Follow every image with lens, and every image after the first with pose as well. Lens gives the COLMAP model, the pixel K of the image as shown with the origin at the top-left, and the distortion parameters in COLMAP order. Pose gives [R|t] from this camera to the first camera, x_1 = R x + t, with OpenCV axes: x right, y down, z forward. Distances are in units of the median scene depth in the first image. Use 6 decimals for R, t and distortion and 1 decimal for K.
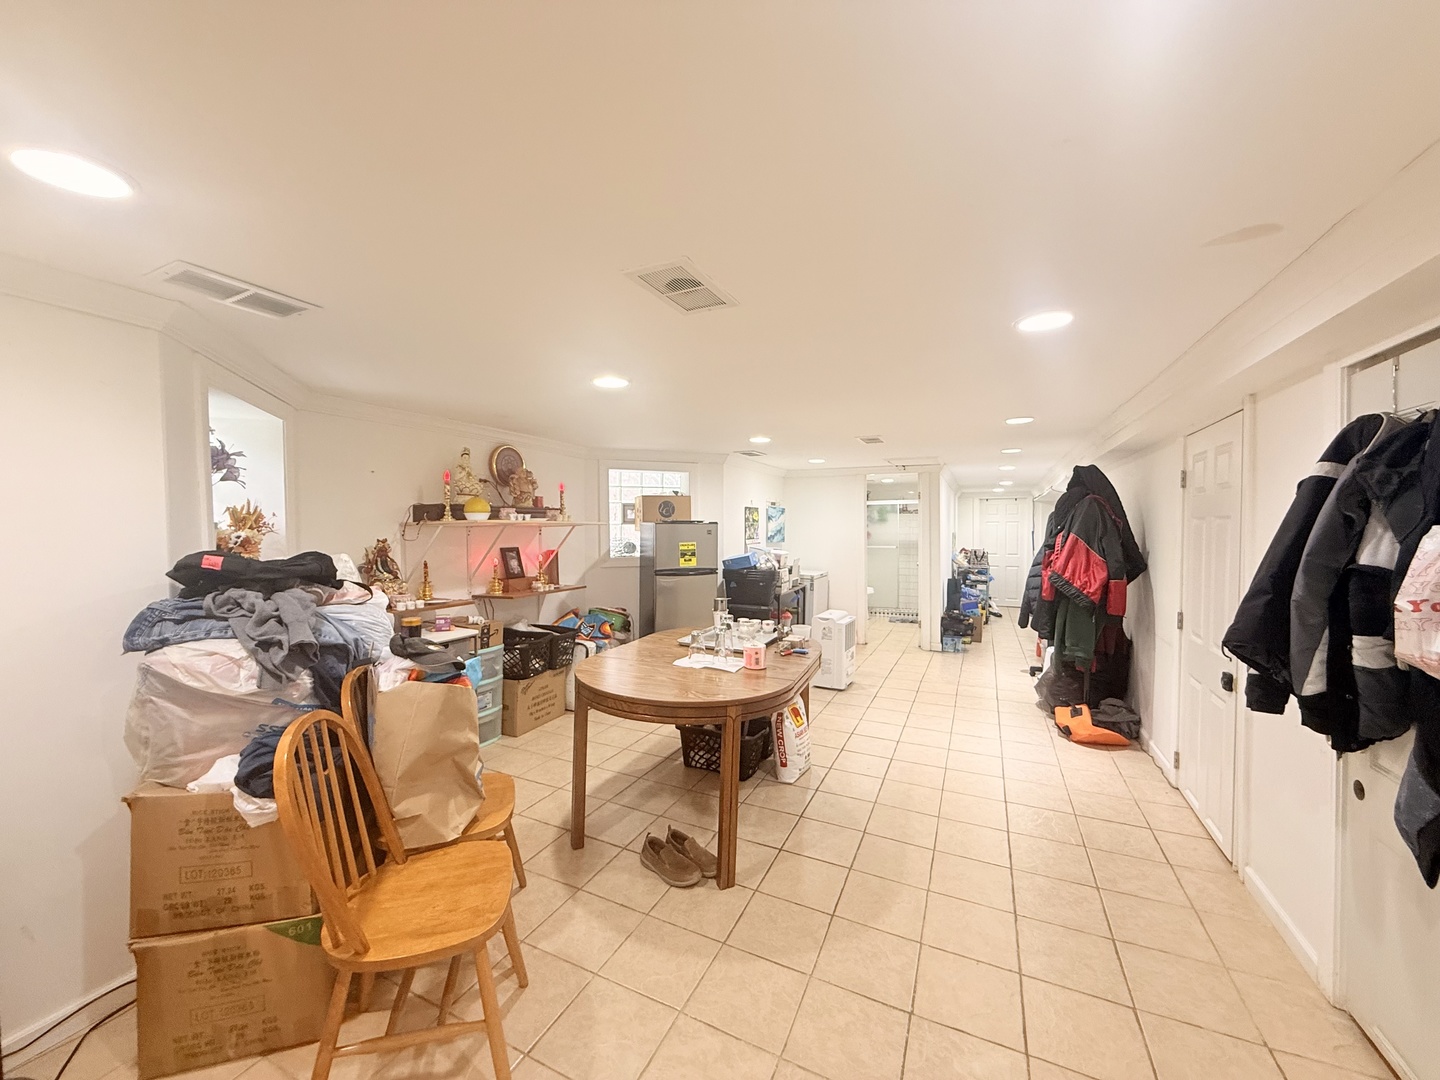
lens RADIAL K [[575.8, 0, 717.1], [0, 575.8, 539.1], [0, 0, 1]] dist [0.000096, 0.000304]
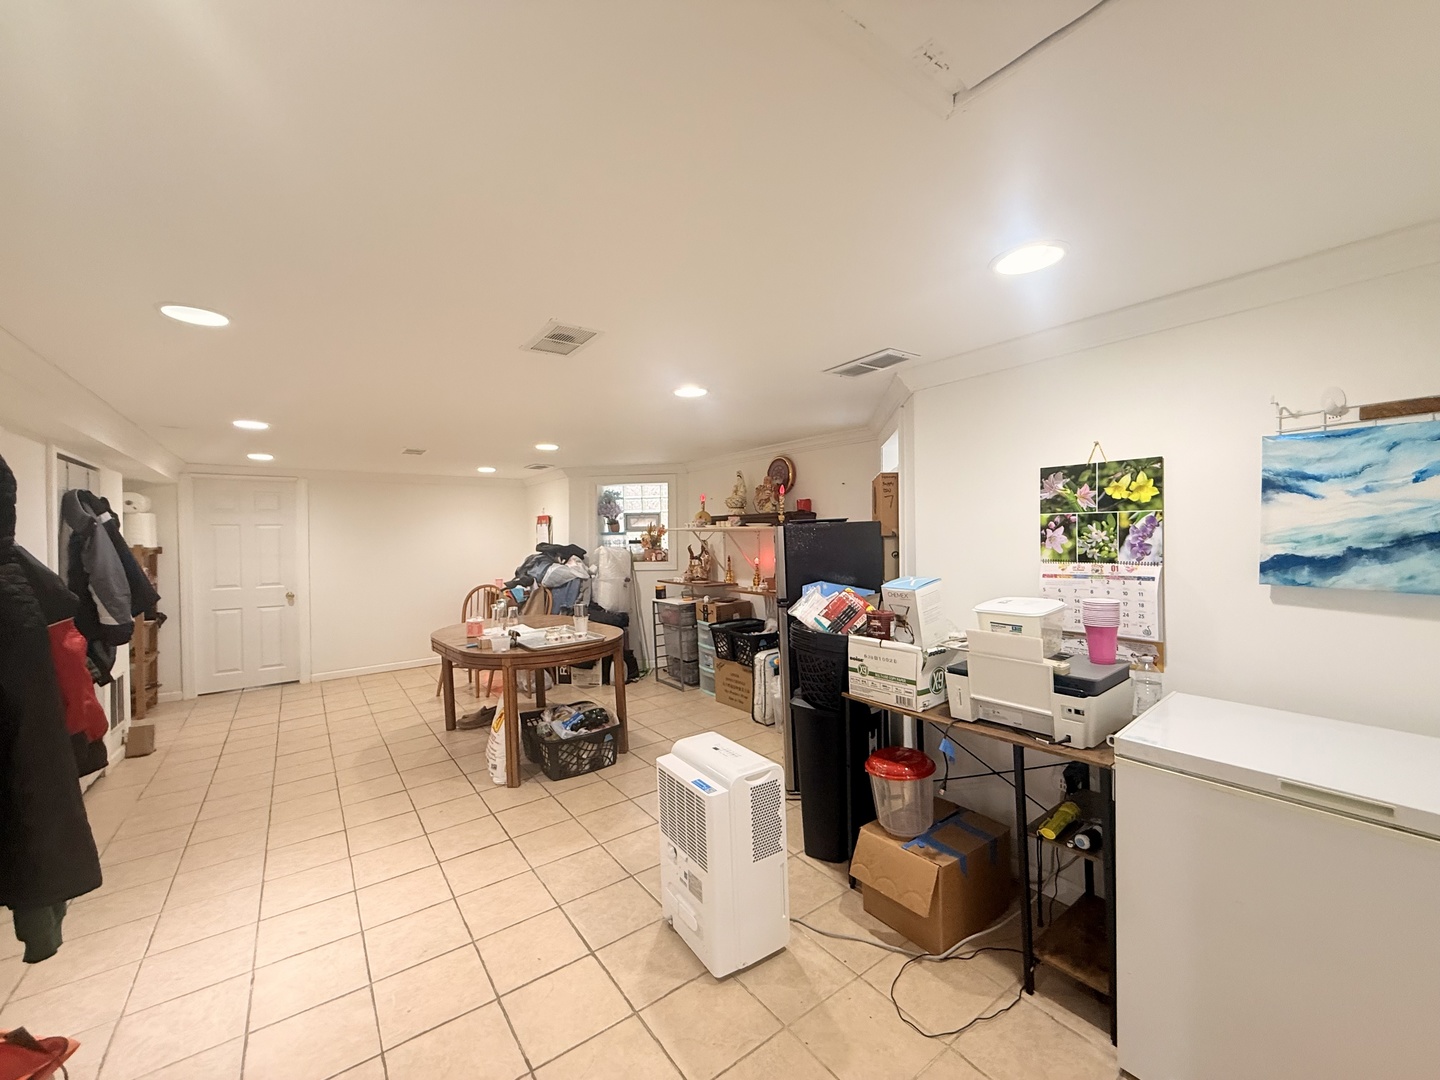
lens RADIAL K [[575.8, 0, 717.1], [0, 575.8, 539.1], [0, 0, 1]] dist [0.000096, 0.000304]
pose [[-0.485385, 0.018957, -0.874095, 0.884422], [-0.006505, 0.999659, 0.025293, -0.046176], [0.874276, 0.017962, -0.485096, 1.928968]]
